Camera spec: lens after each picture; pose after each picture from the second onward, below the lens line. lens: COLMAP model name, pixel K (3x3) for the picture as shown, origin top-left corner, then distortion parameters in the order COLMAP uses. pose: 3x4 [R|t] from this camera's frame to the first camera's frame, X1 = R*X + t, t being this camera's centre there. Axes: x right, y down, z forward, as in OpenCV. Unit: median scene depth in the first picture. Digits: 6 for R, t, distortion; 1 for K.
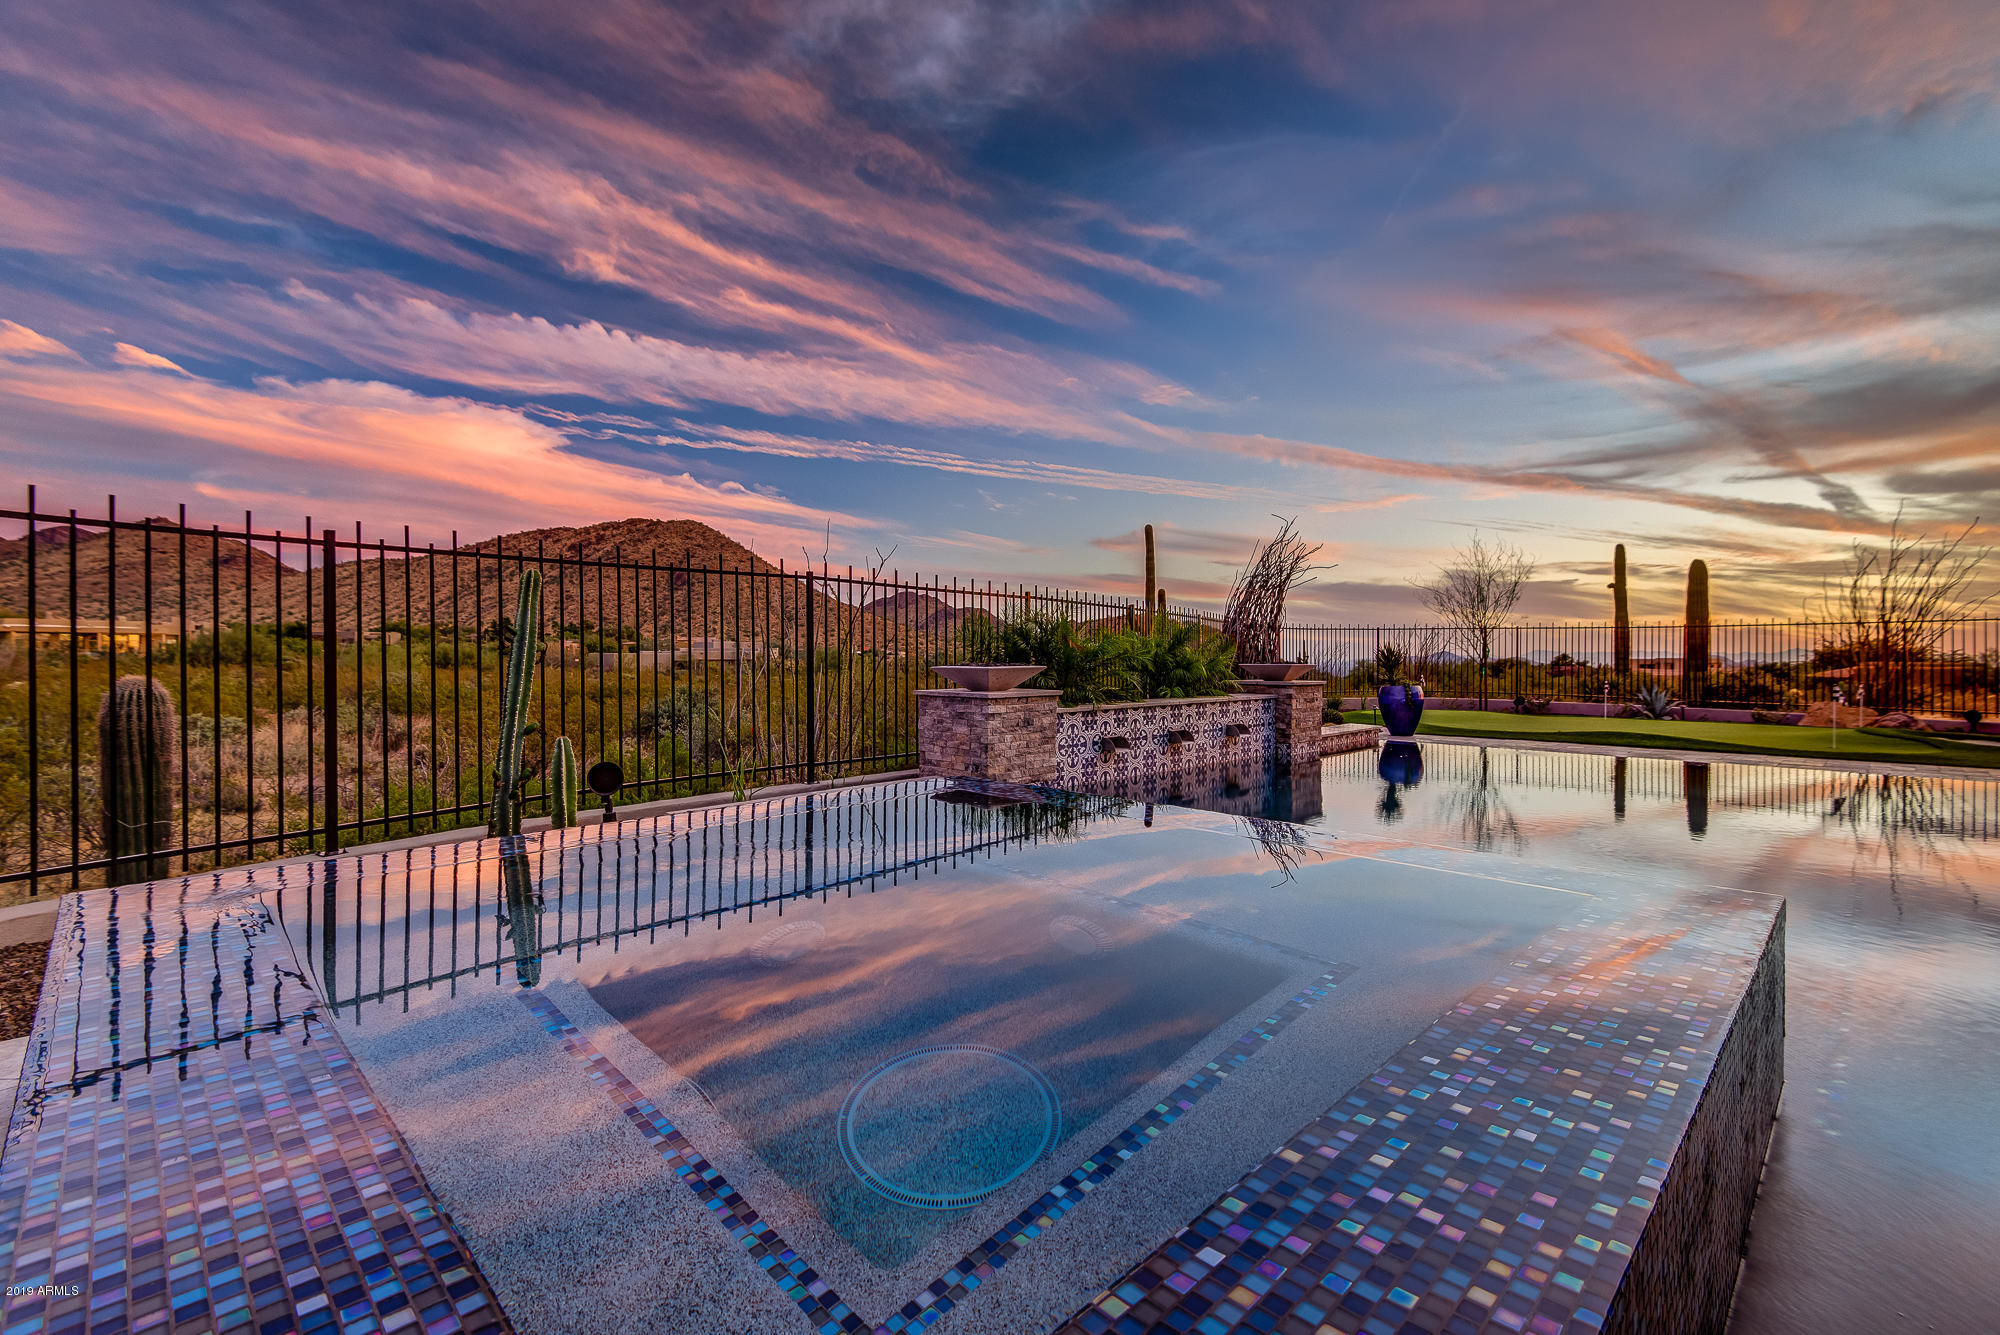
lens RADIAL K [[881.3, 0, 1005.2], [0, 881.3, 654.7], [0, 0, 1]] dist [-0.014798, -0.002067]
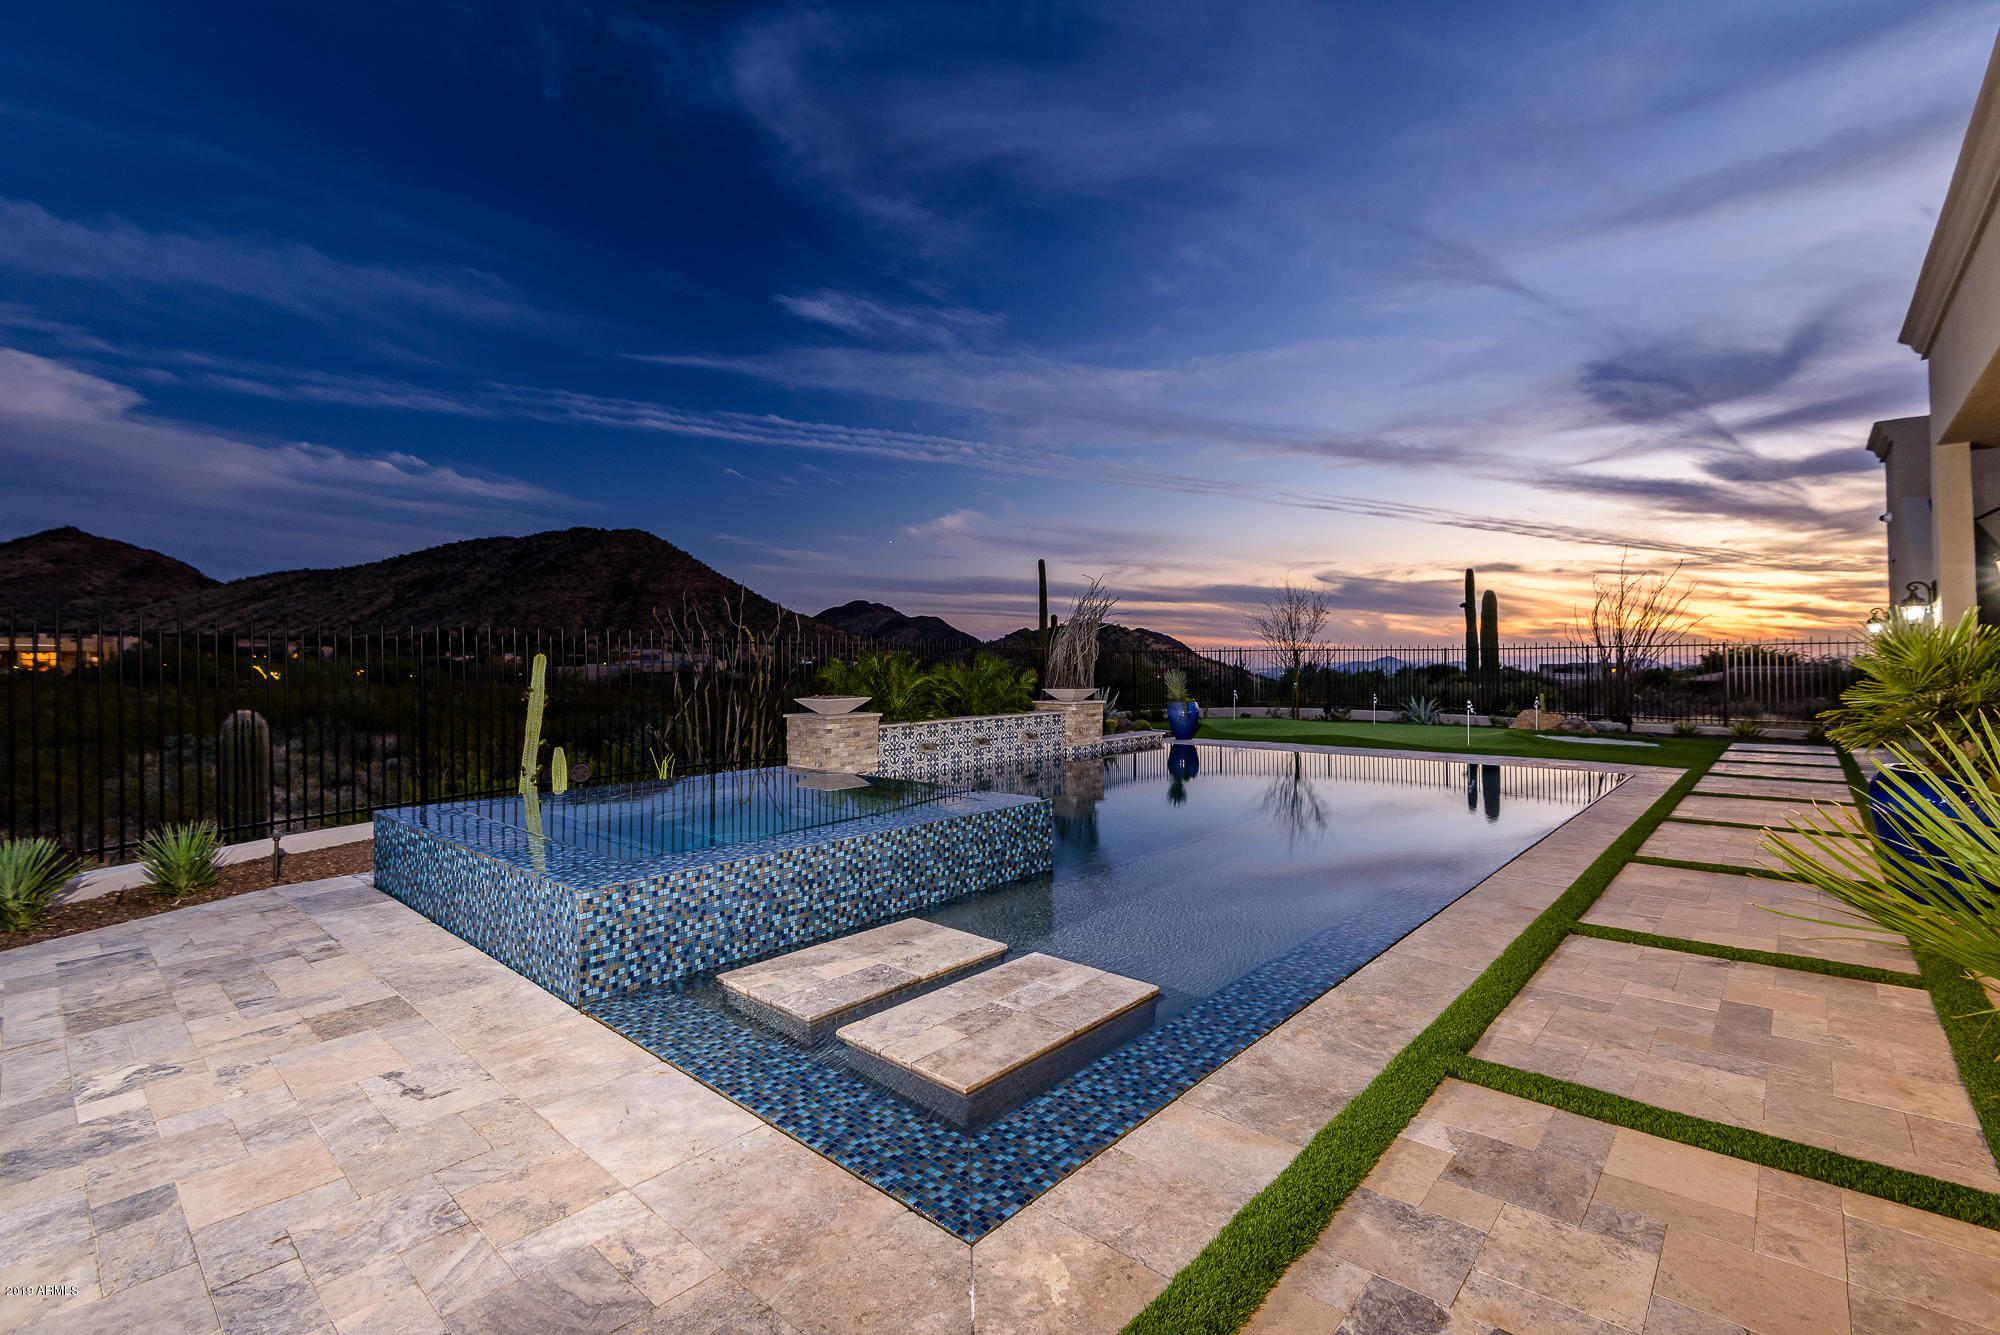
lens RADIAL K [[881.3, 0, 1009.1], [0, 881.3, 680.5], [0, 0, 1]] dist [-0.014798, -0.002067]
pose [[0.998424, -0.008798, 0.055427, 0.065020], [0.007646, 0.999751, 0.020956, -0.013894], [-0.055598, -0.020499, 0.998243, -0.163347]]
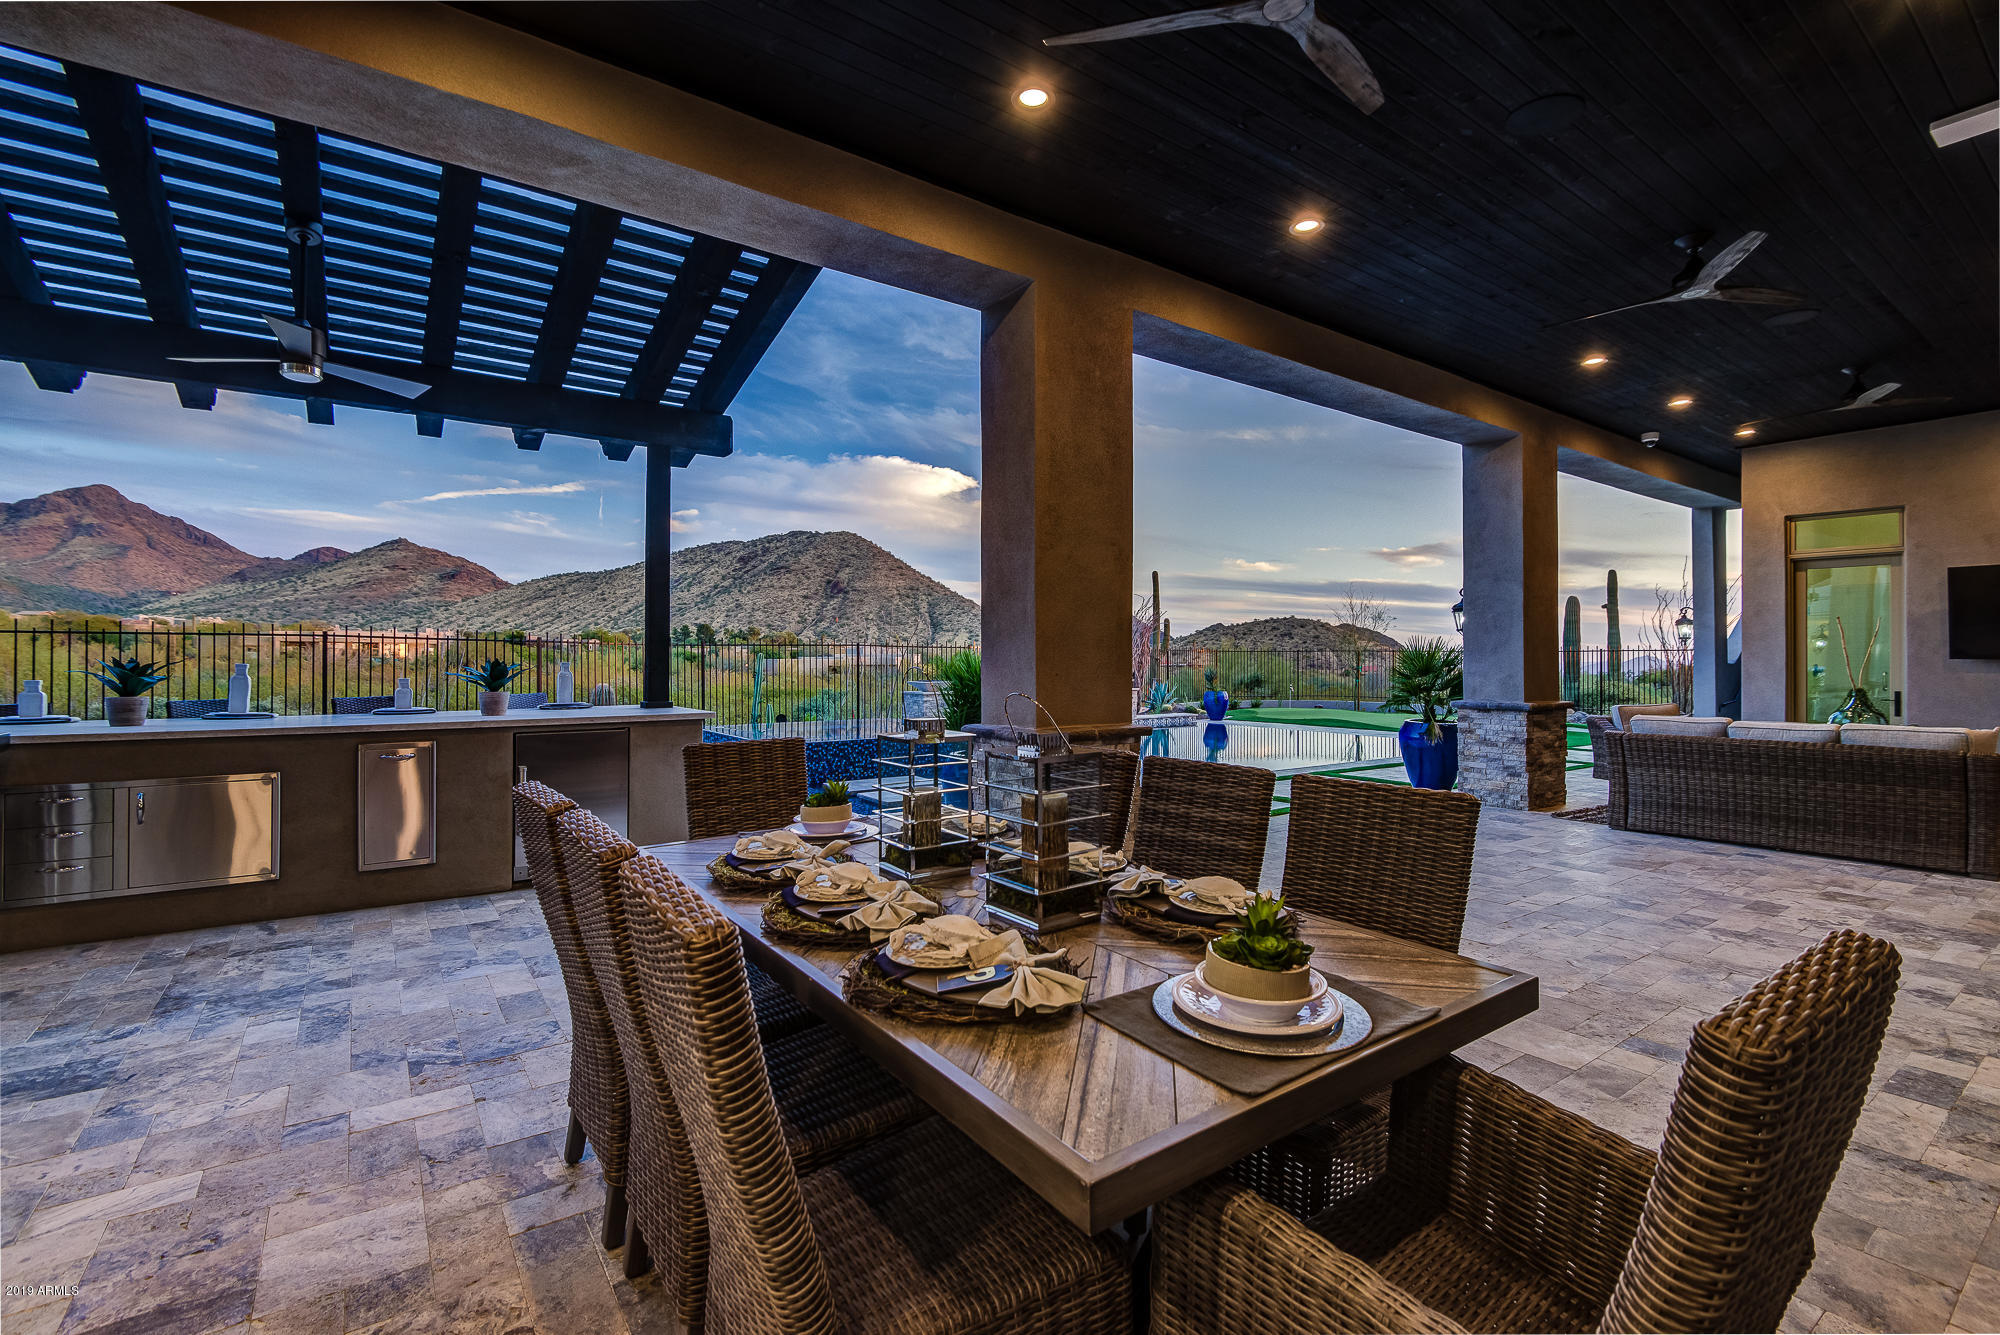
lens RADIAL K [[881.3, 0, 1007.3], [0, 881.3, 680.3], [0, 0, 1]] dist [-0.014798, -0.002067]
pose [[0.986555, 0.005299, -0.163347, 0.180540], [-0.001109, 0.999668, 0.025727, -0.017086], [0.163429, -0.025200, 0.986233, -0.428115]]
